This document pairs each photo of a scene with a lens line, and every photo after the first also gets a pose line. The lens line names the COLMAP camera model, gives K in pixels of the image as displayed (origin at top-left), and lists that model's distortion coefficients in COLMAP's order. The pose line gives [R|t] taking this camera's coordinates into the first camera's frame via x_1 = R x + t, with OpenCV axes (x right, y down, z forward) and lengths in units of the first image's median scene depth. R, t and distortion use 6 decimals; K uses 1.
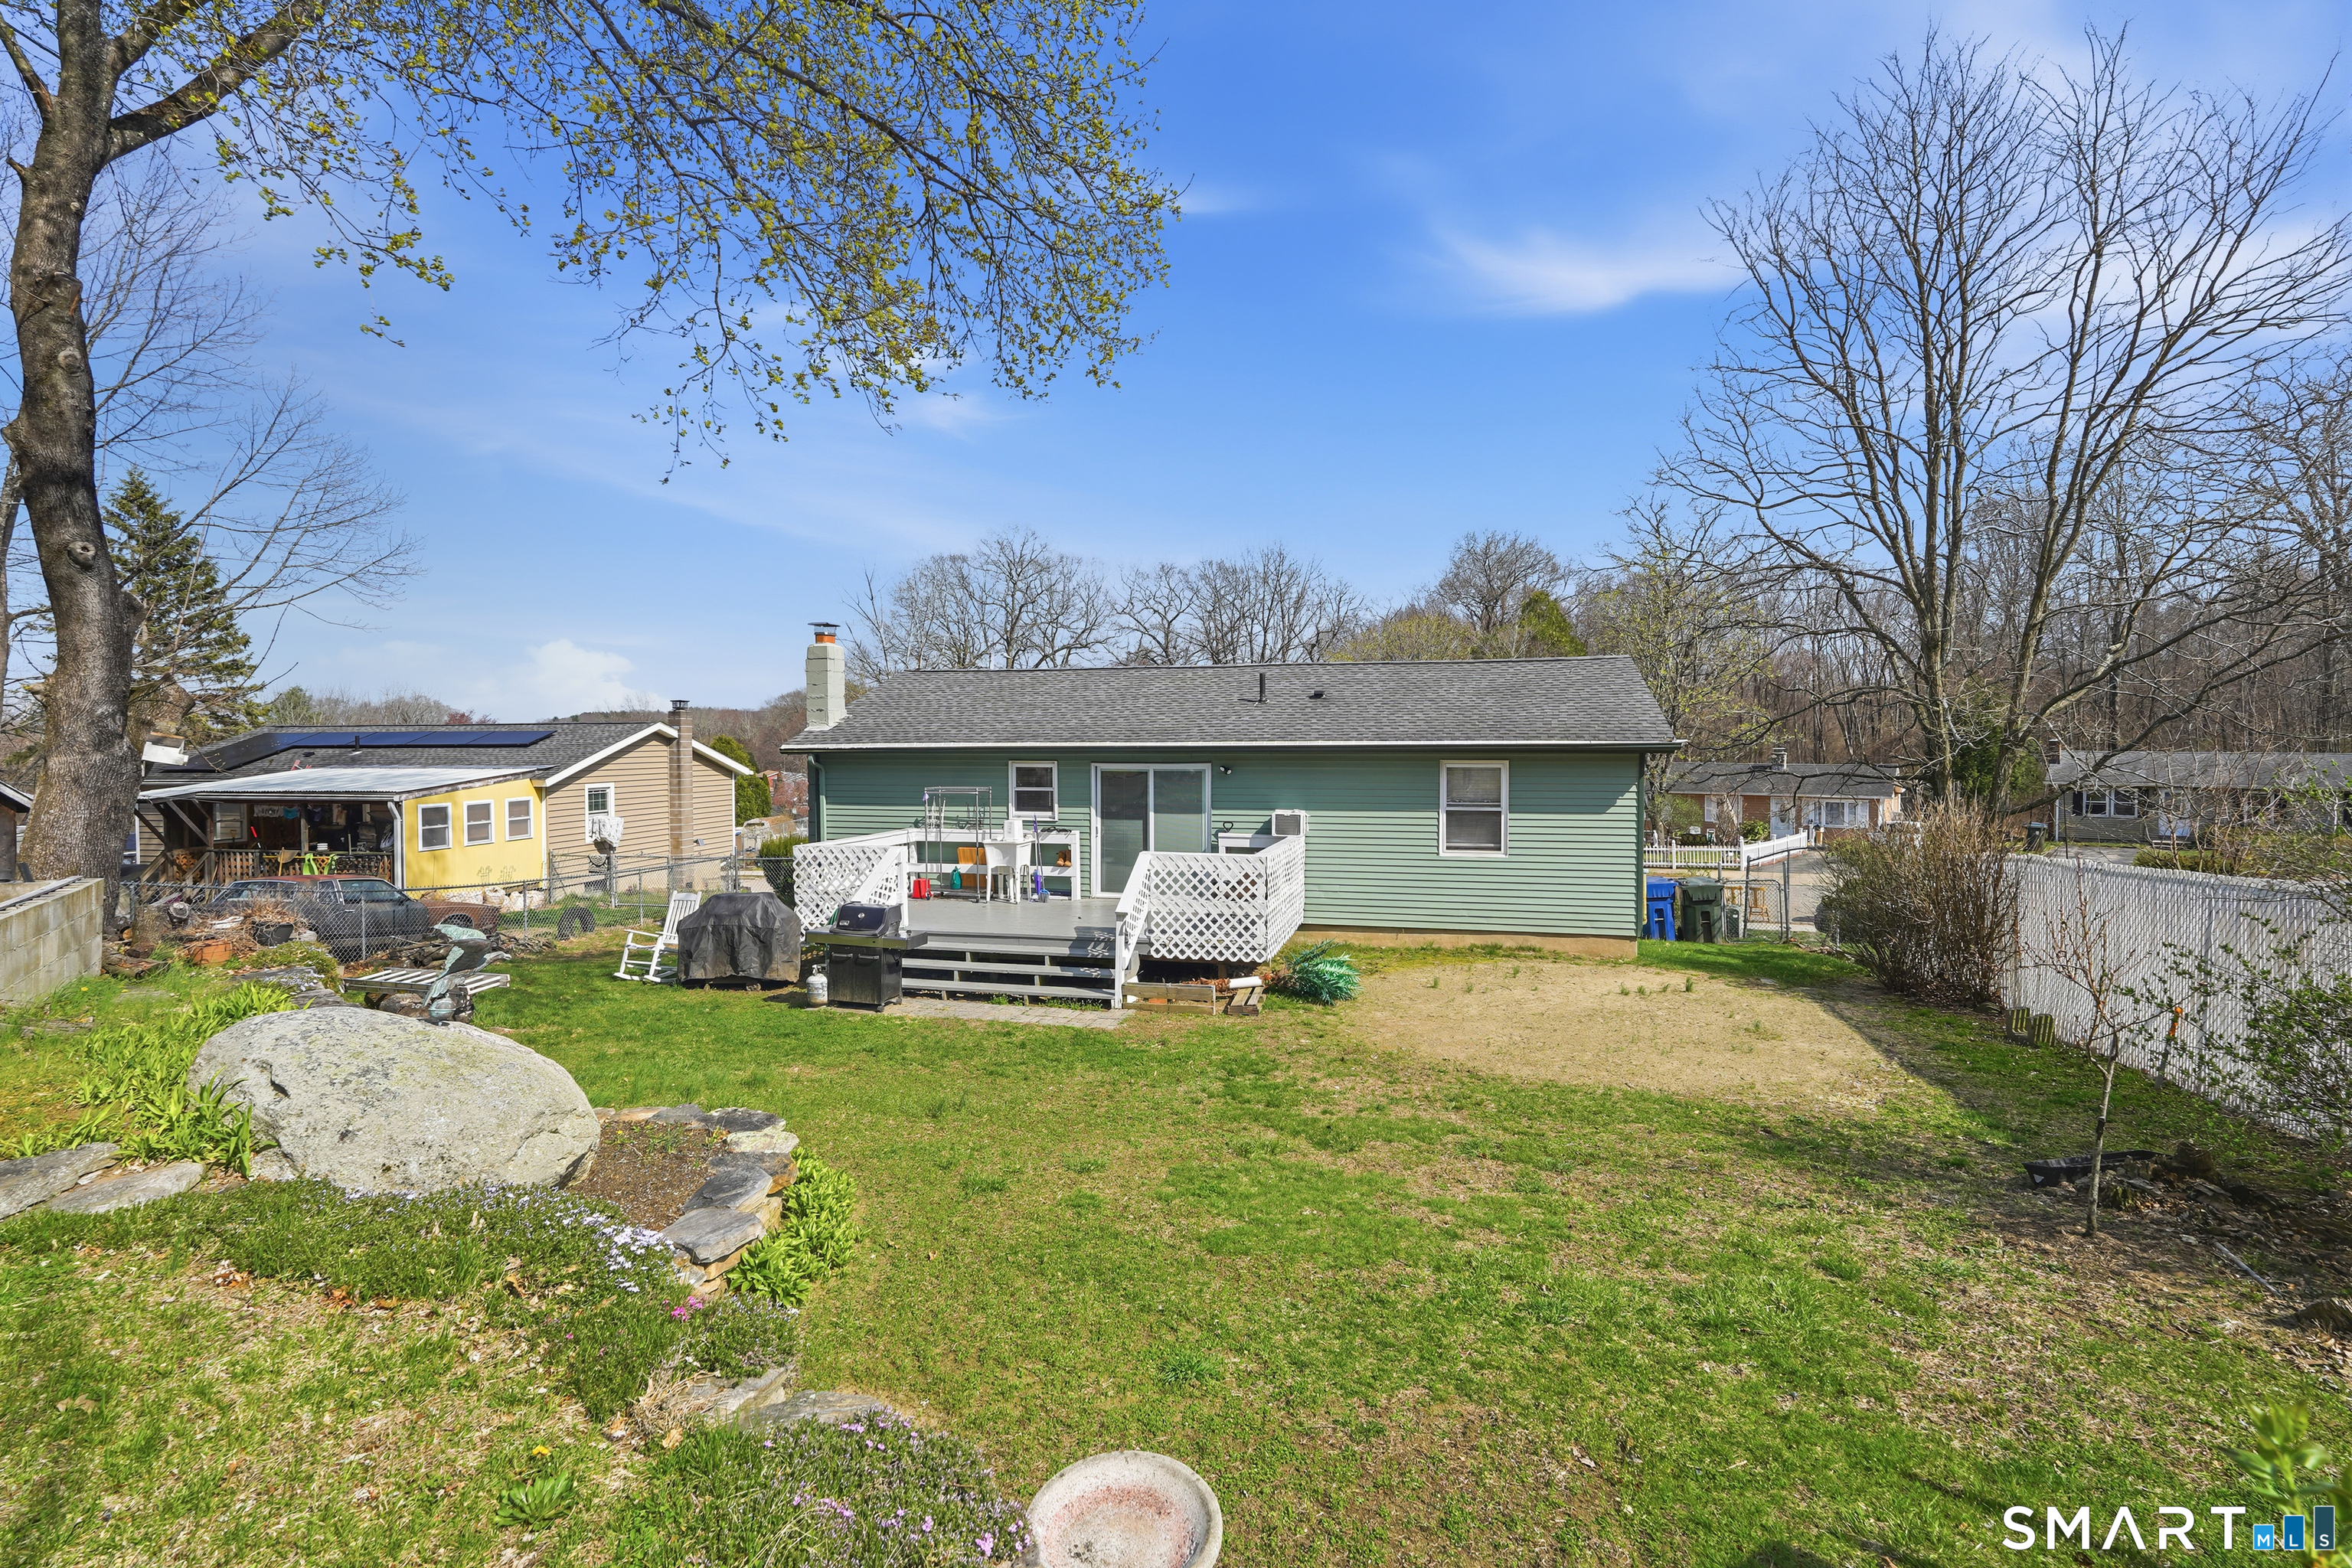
lens RADIAL K [[1111.8, 0, 1182.8], [0, 1111.8, 776.4], [0, 0, 1]] dist [-0.003976, -0.000151]
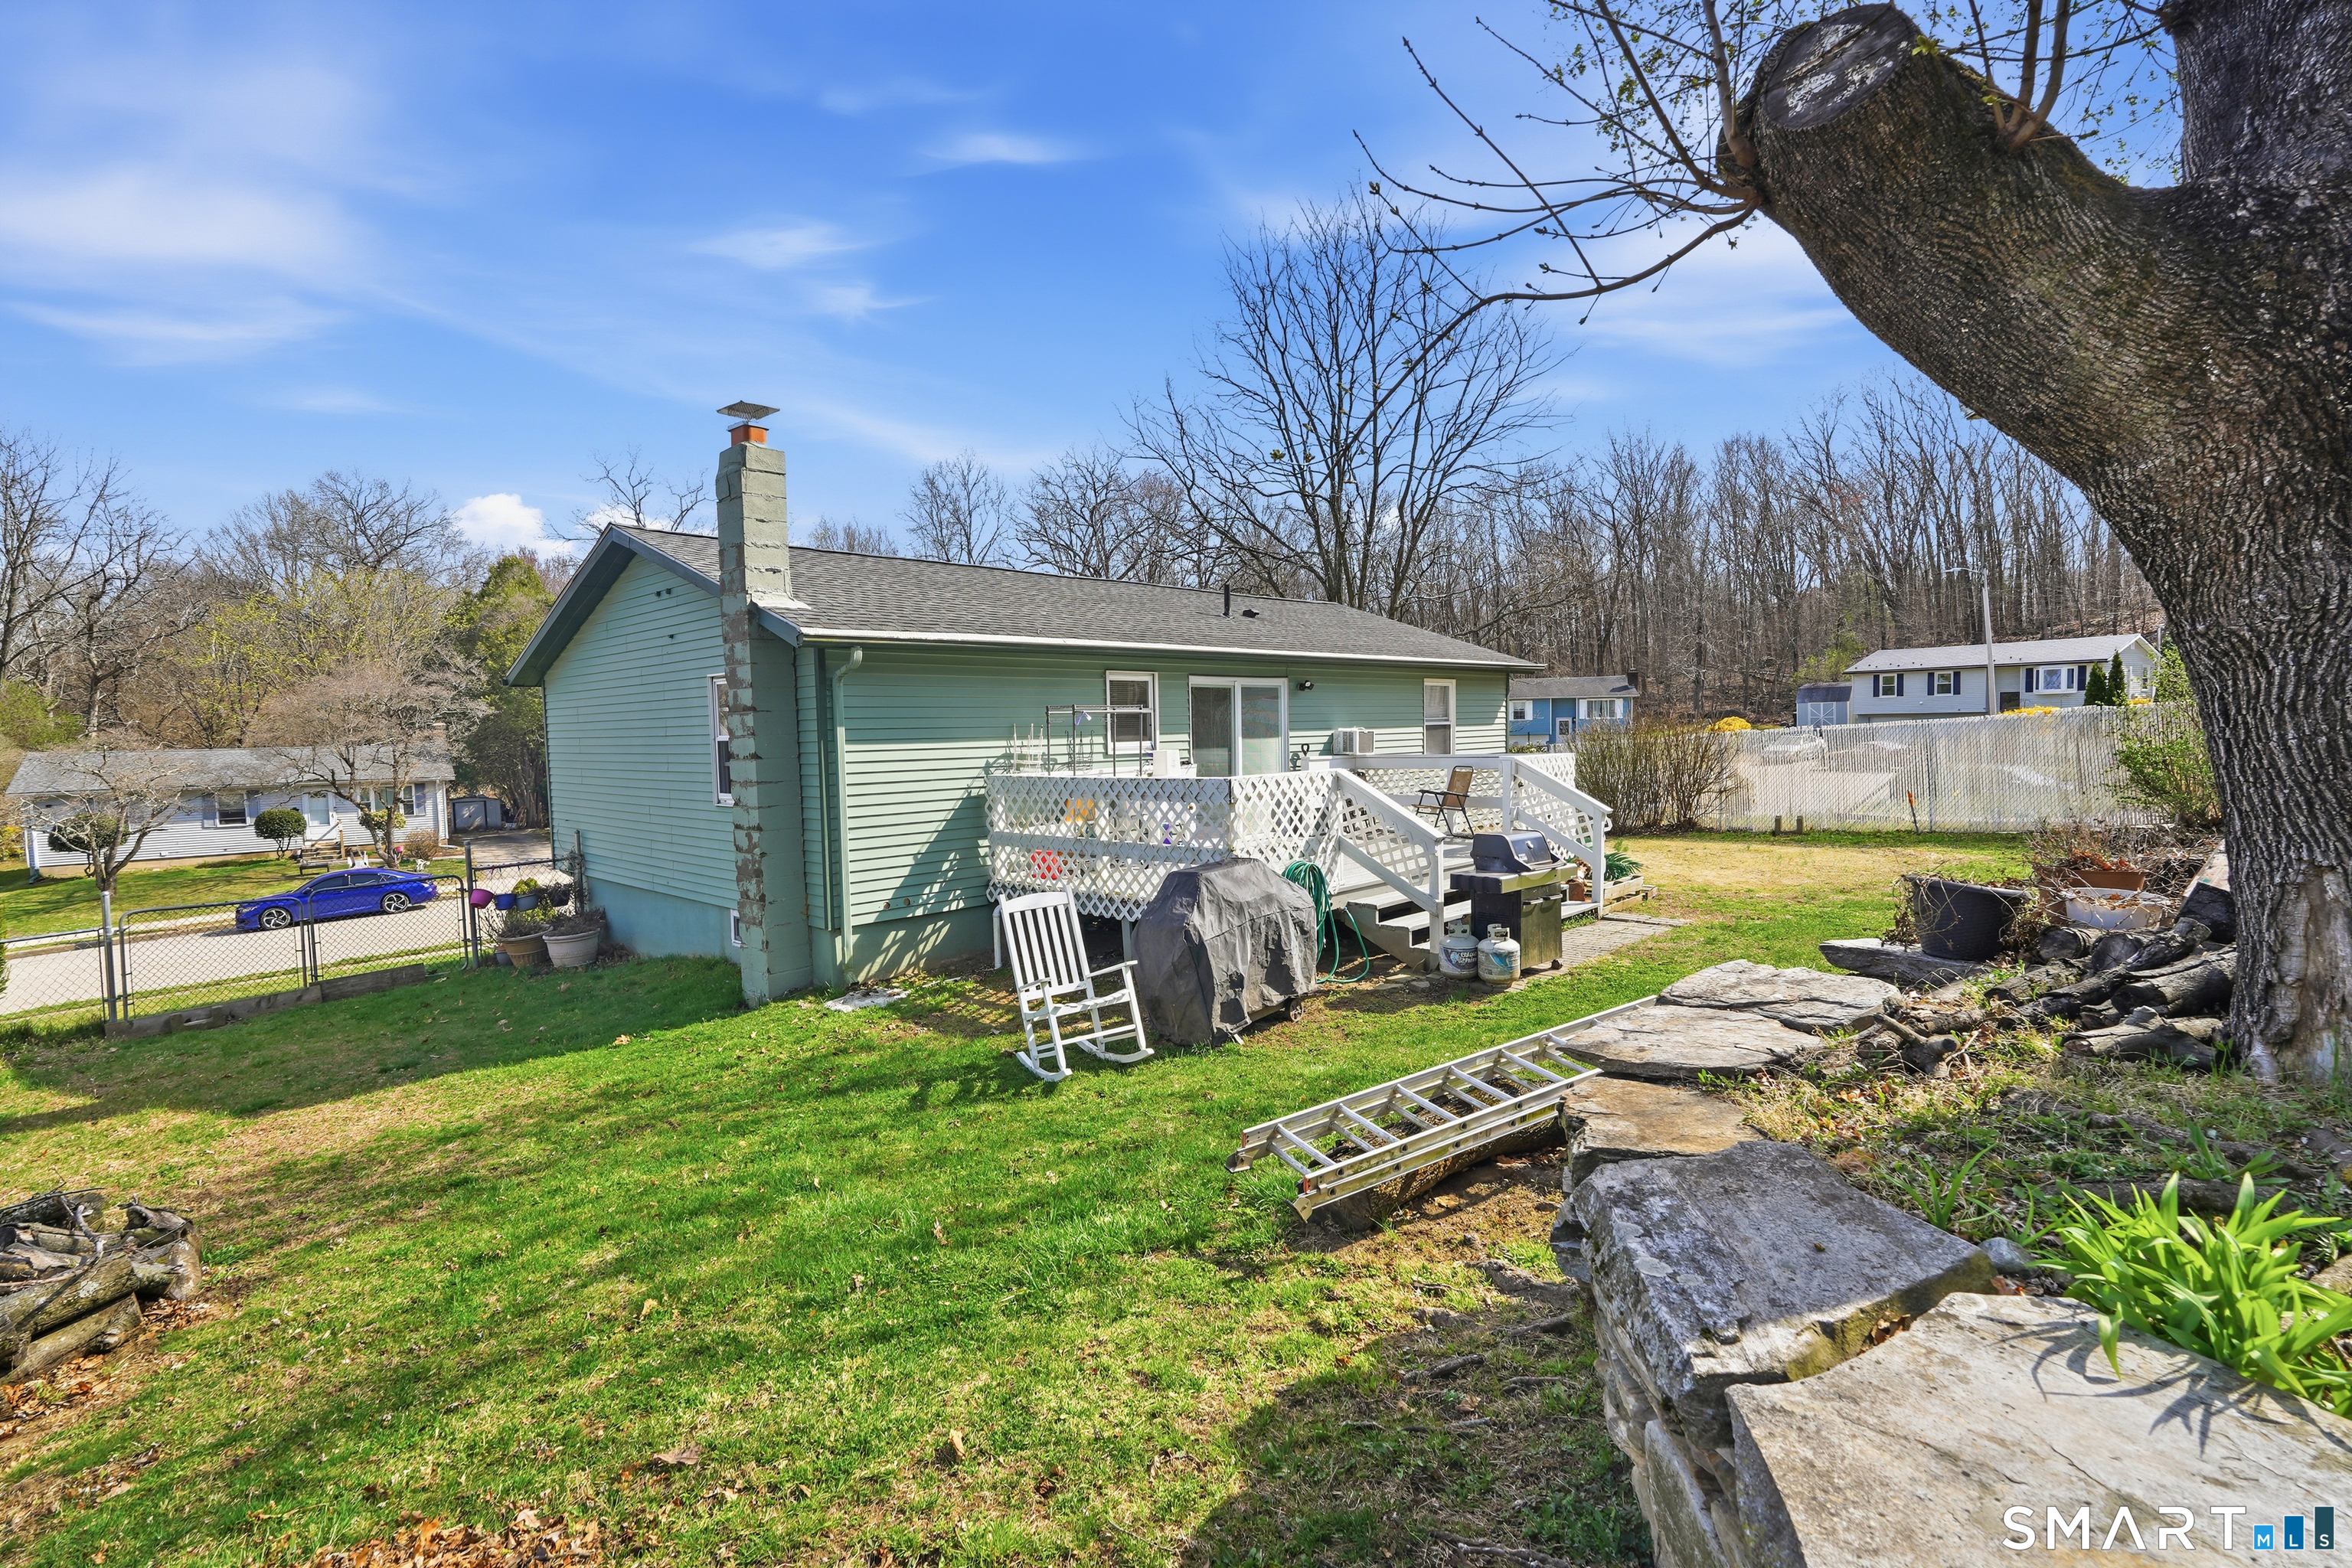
lens RADIAL K [[1111.8, 0, 1182.8], [0, 1111.8, 776.4], [0, 0, 1]] dist [-0.003976, -0.000151]
pose [[0.494848, -0.045761, 0.867774, -0.805845], [0.055036, 0.998258, 0.021258, 0.043644], [-0.867235, 0.037240, 0.496505, 0.660365]]
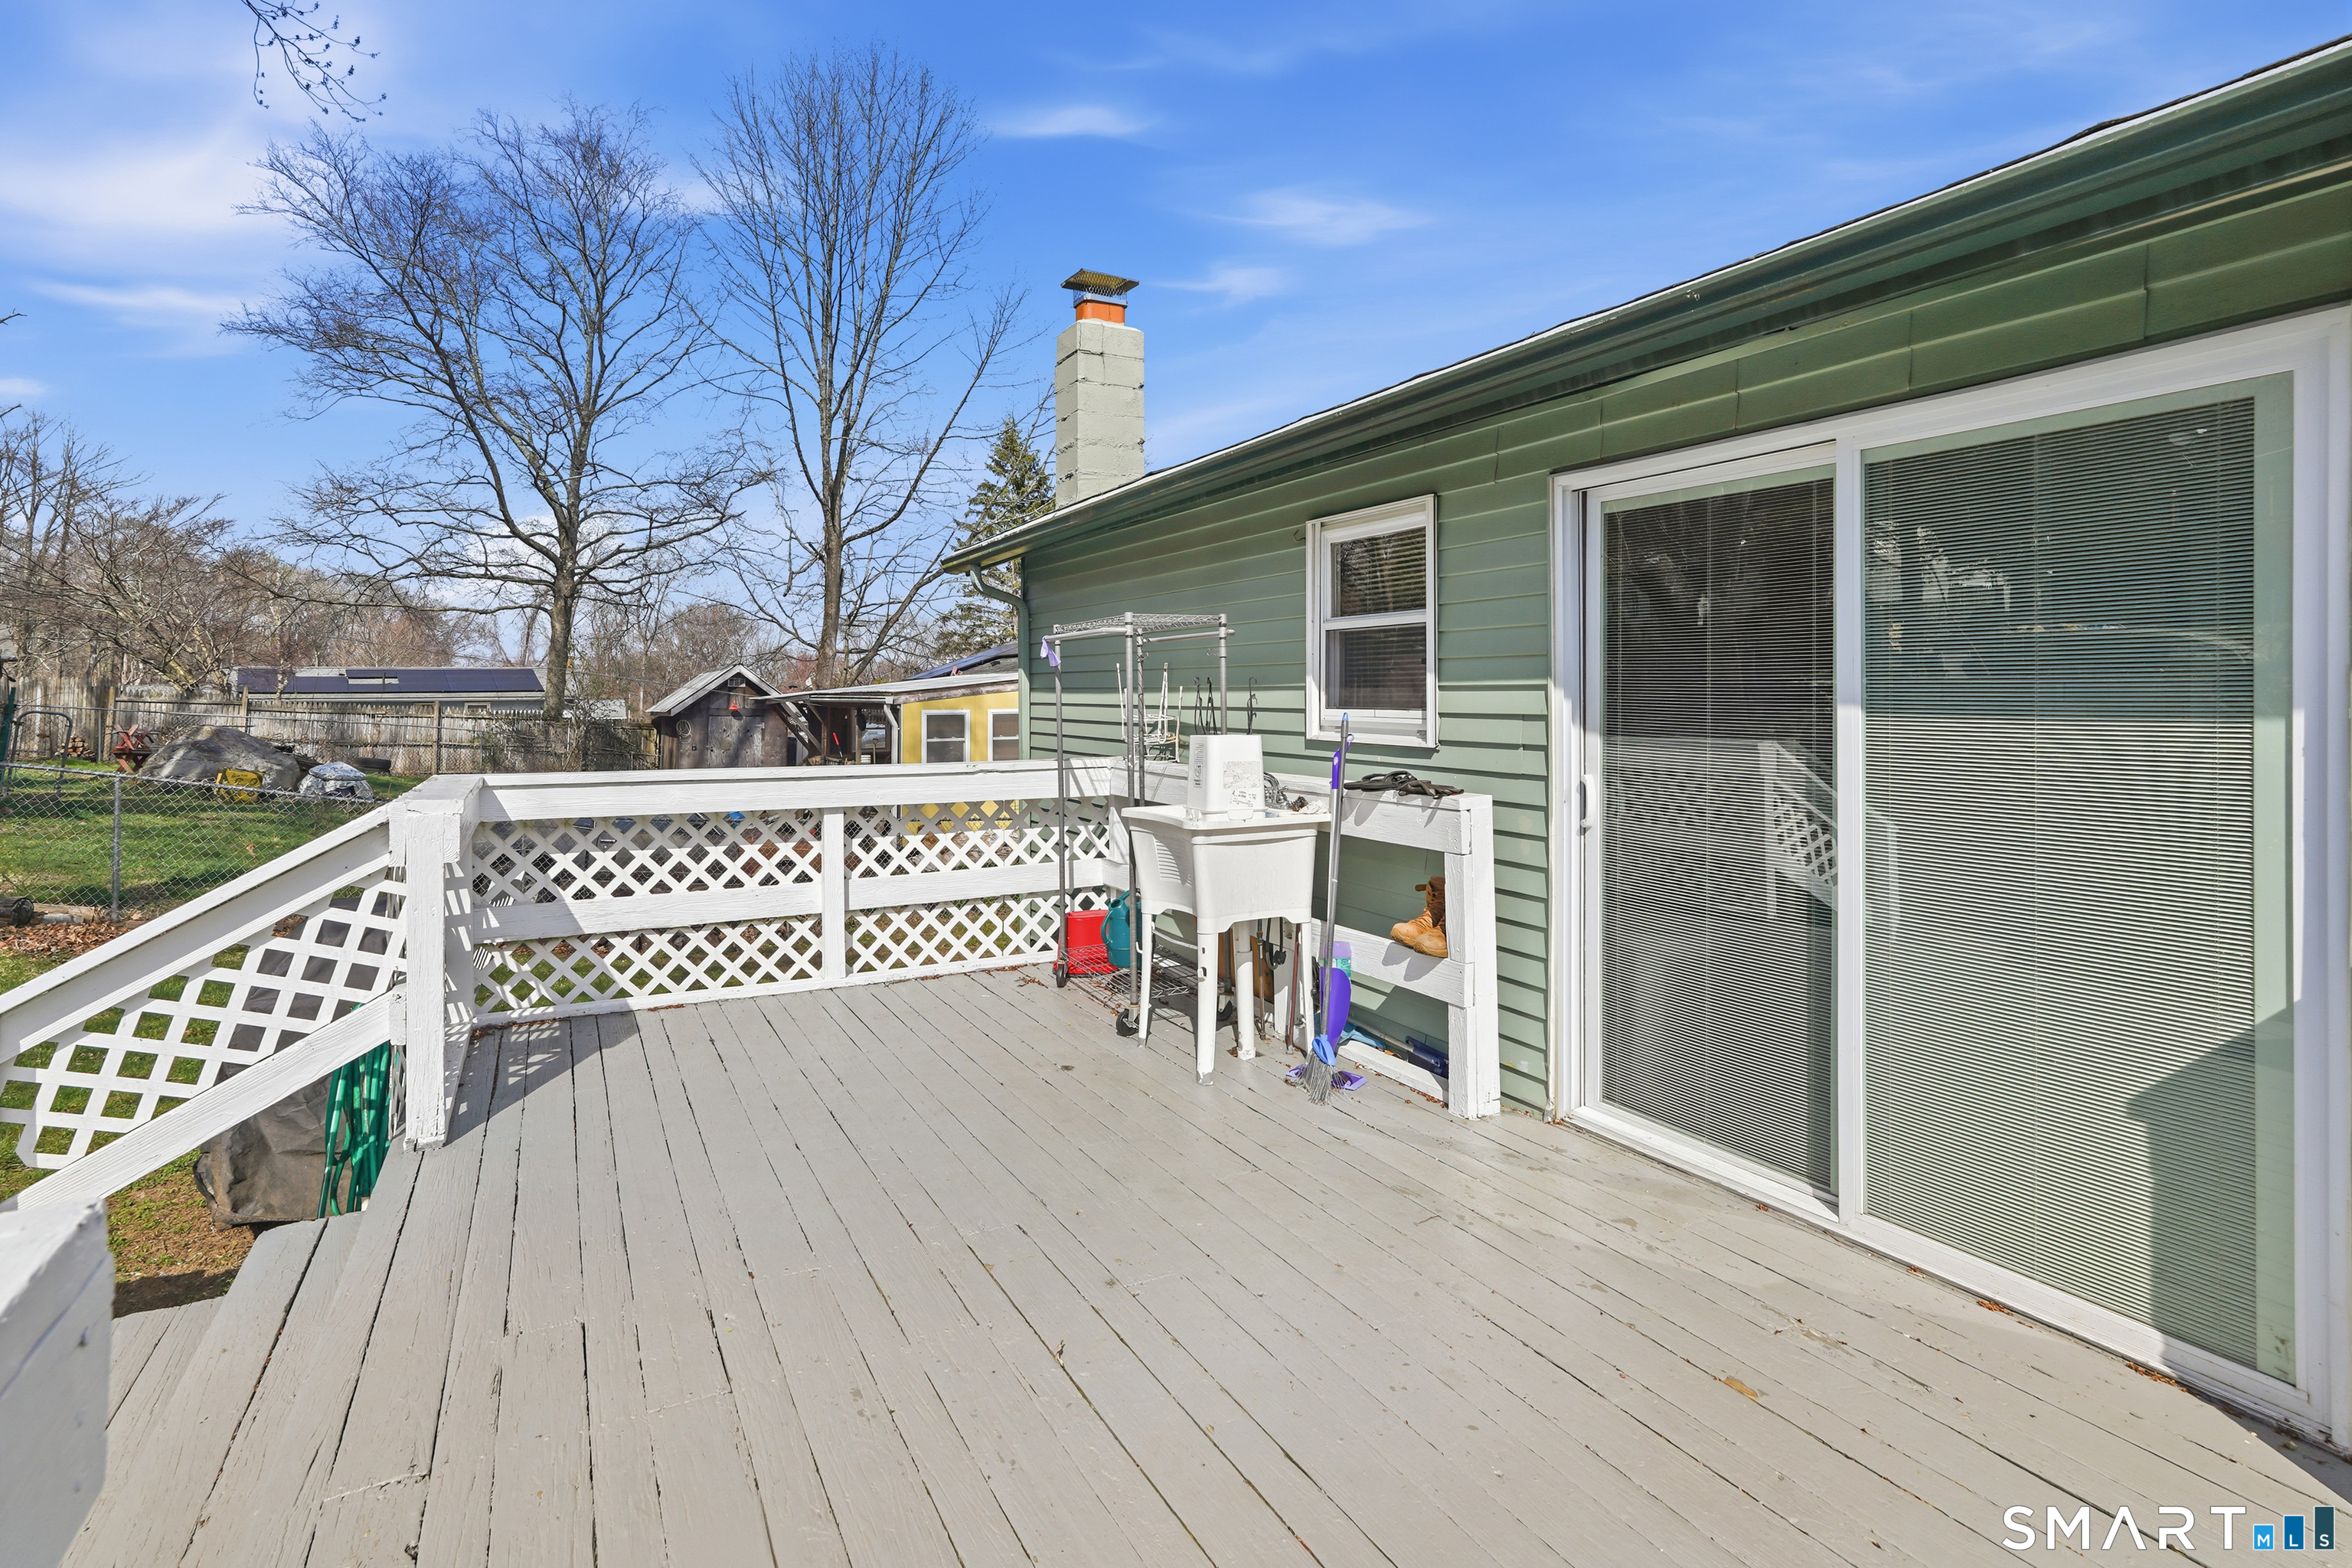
lens RADIAL K [[1158.8, 0, 1175.1], [0, 1158.8, 693.7], [0, 0, 1]] dist [0.023826, 0.000049]
pose [[0.674832, 0.001891, -0.737969, 0.035351], [-0.024626, 0.999497, -0.019959, 0.037604], [0.737560, 0.031642, 0.674540, 0.848818]]
